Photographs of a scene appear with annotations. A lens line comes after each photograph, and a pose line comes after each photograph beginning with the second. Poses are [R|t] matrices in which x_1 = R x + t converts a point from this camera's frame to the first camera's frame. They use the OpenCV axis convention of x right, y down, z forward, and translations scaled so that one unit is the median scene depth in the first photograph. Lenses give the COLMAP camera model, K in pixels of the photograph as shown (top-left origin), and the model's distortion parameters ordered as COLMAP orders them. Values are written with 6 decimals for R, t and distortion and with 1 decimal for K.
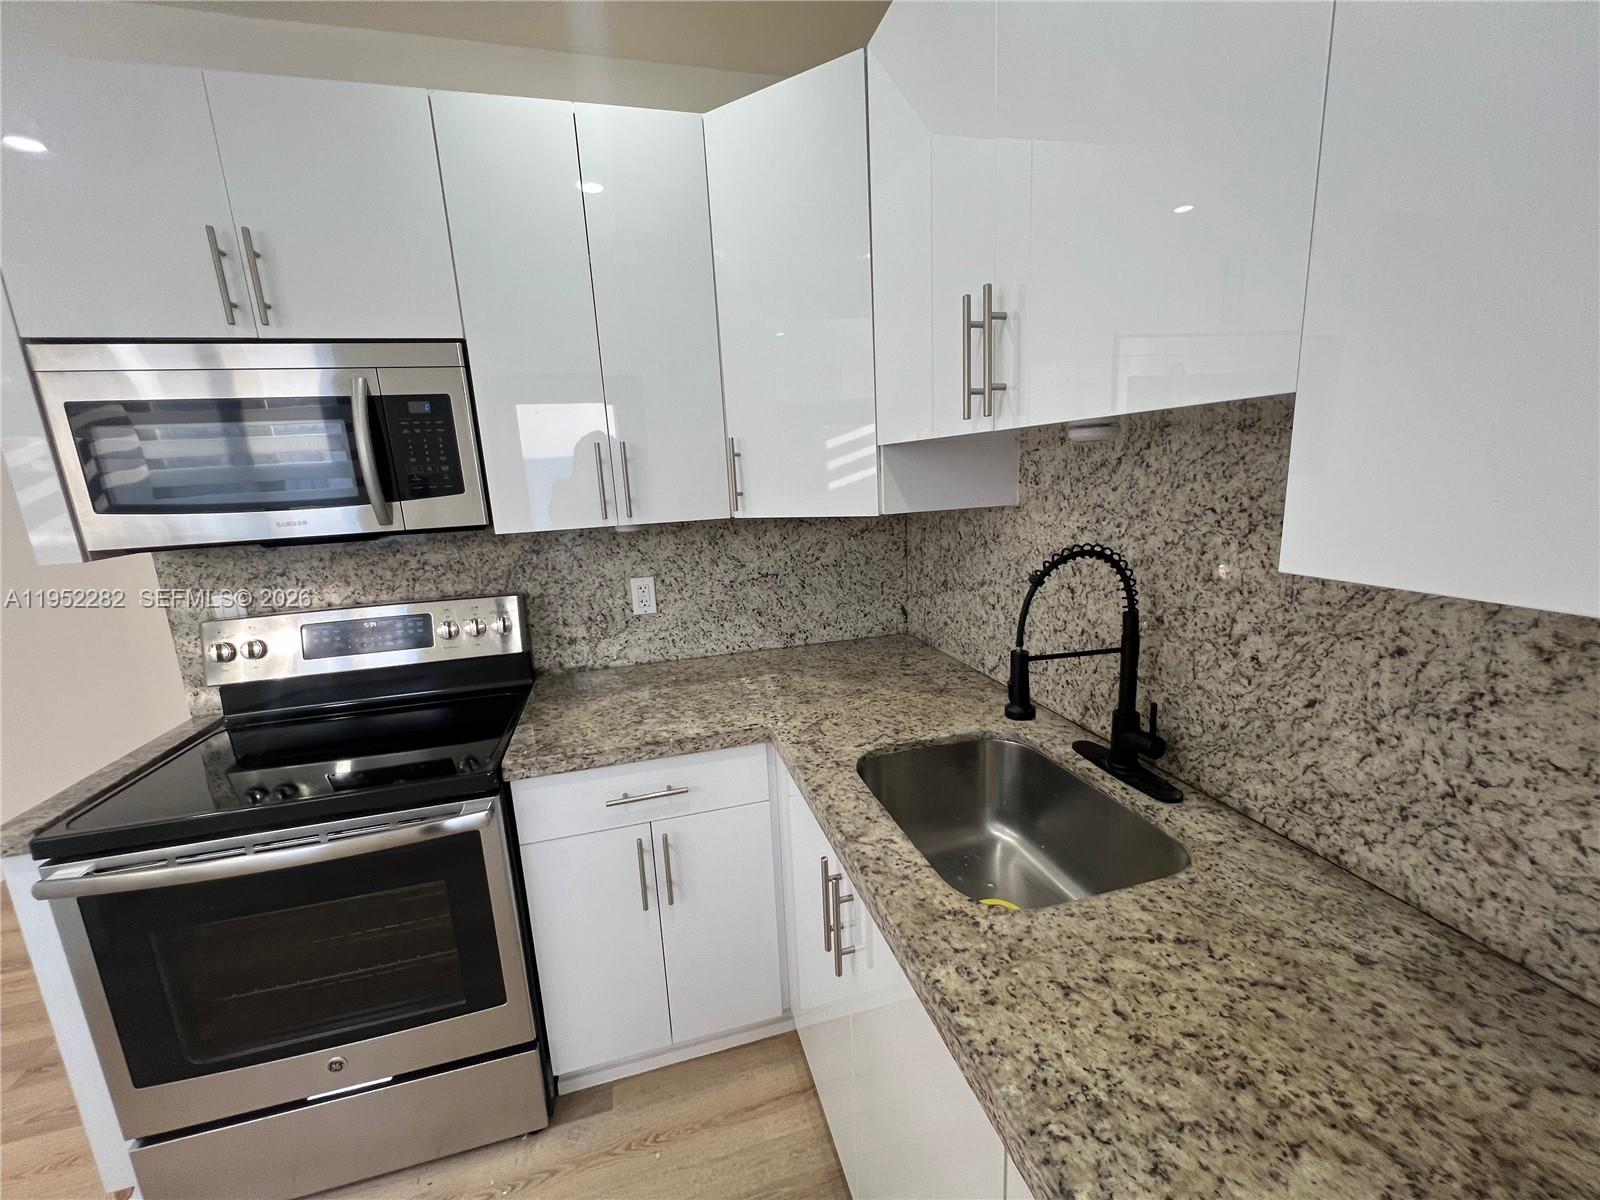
lens RADIAL K [[639.6, 0, 800.0], [0, 639.6, 600.0], [0, 0, 1]] dist [0.001006, 0.000443]
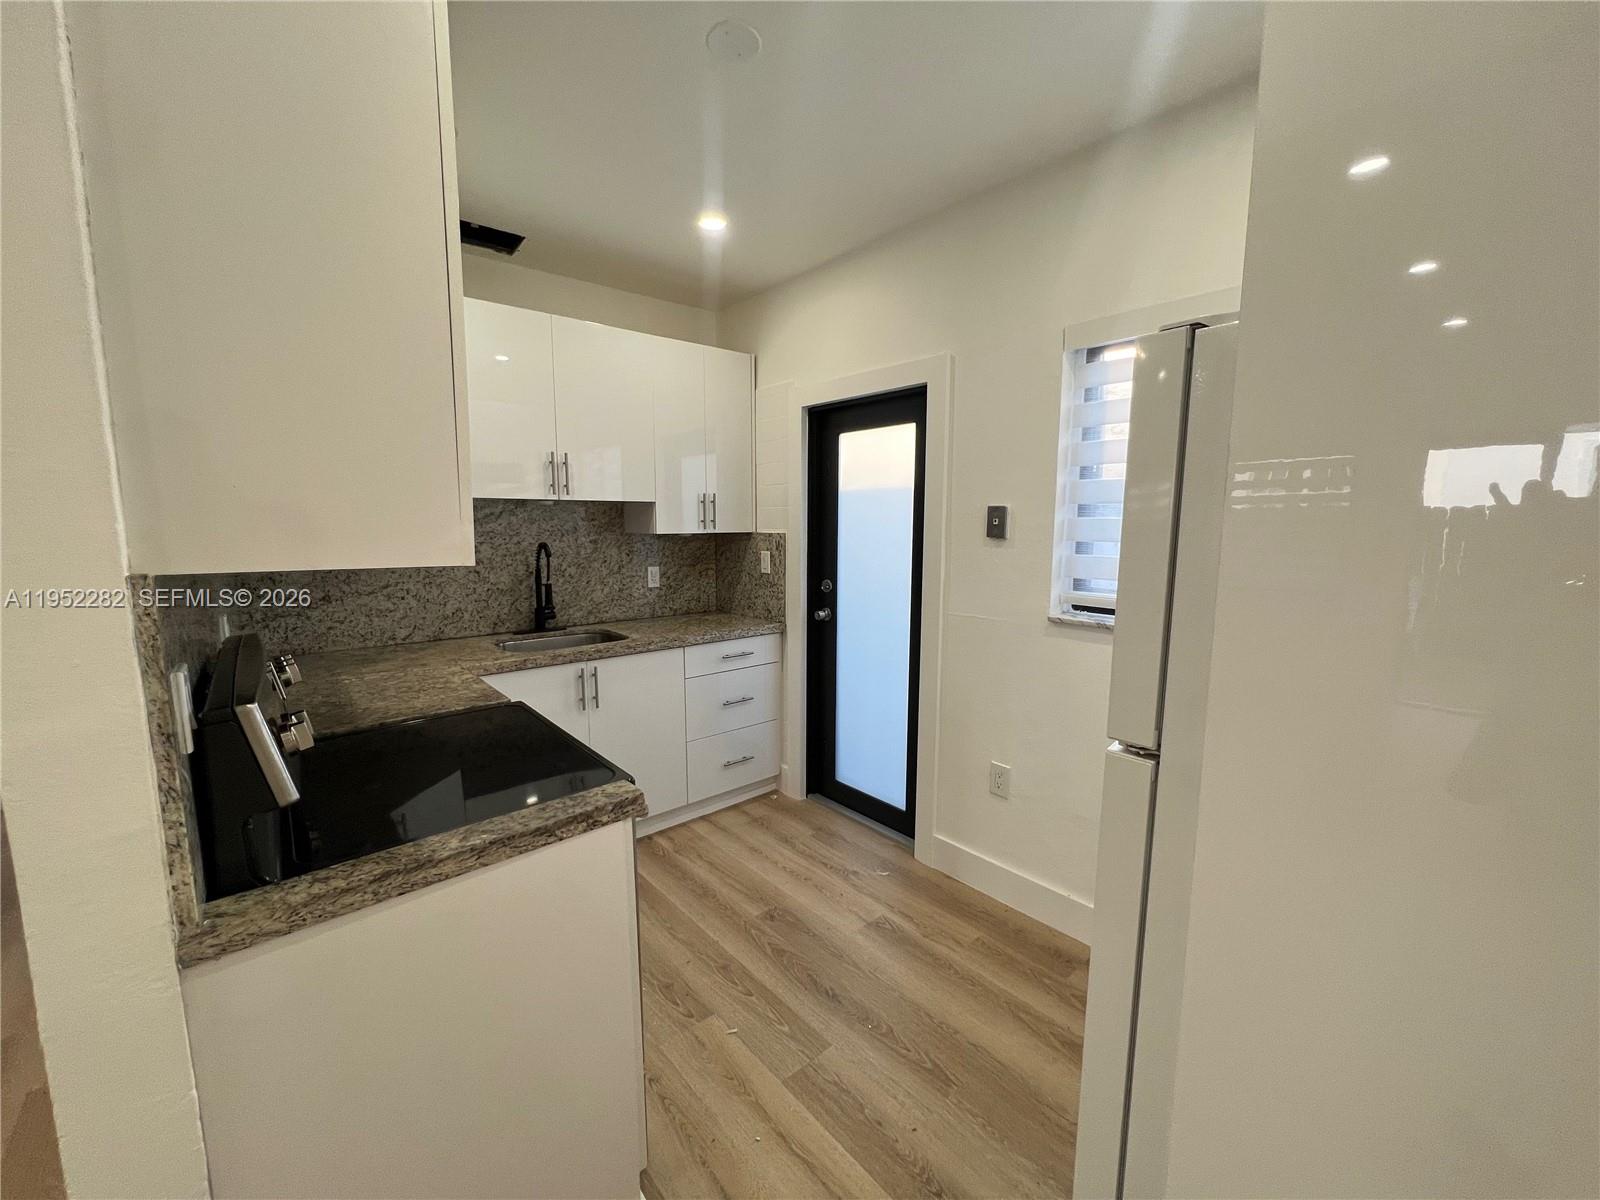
lens RADIAL K [[639.6, 0, 800.0], [0, 639.6, 600.0], [0, 0, 1]] dist [0.001006, 0.000443]
pose [[-0.423873, -0.063316, 0.903506, -1.565686], [0.199854, 0.966427, 0.161485, -0.044558], [-0.883397, 0.249018, -0.396988, 0.738692]]
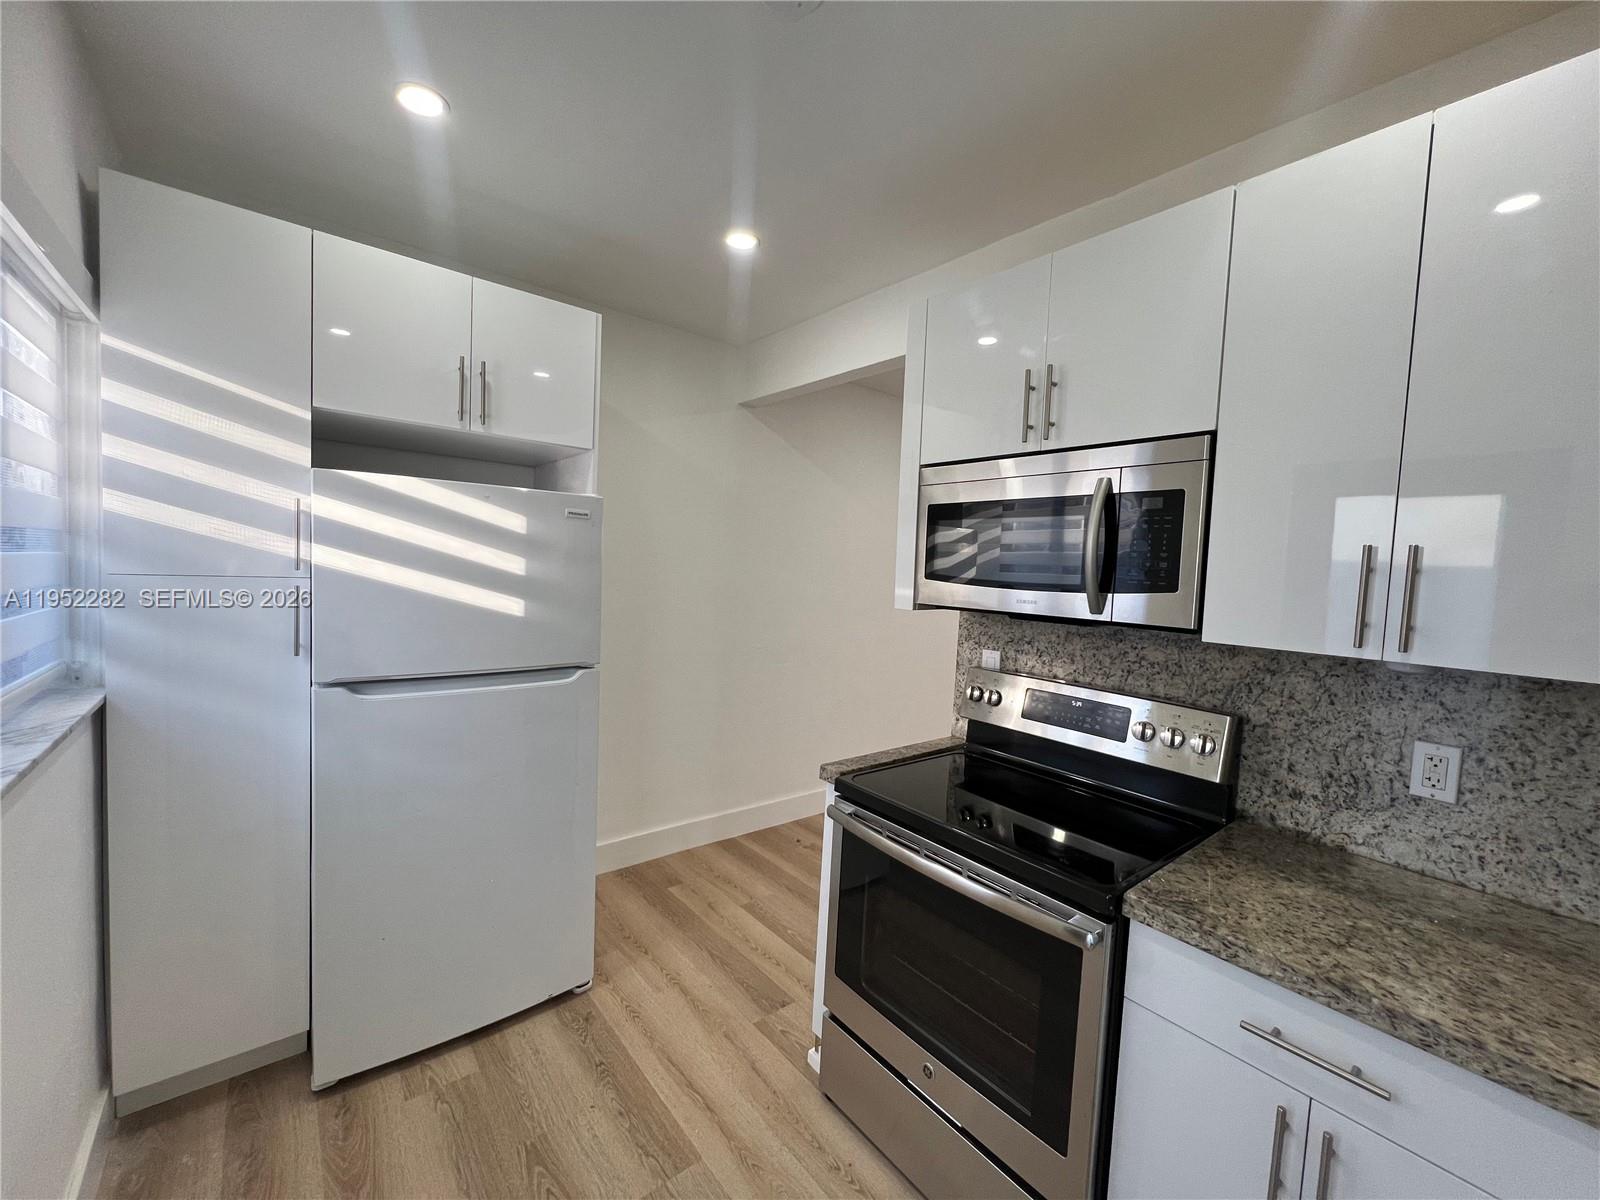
lens RADIAL K [[639.6, 0, 800.0], [0, 639.6, 600.0], [0, 0, 1]] dist [0.001006, 0.000443]
pose [[0.405934, 0.118531, -0.906183, 0.081728], [-0.247423, 0.968777, 0.015883, -0.031017], [0.879772, 0.217763, 0.422587, 0.113745]]
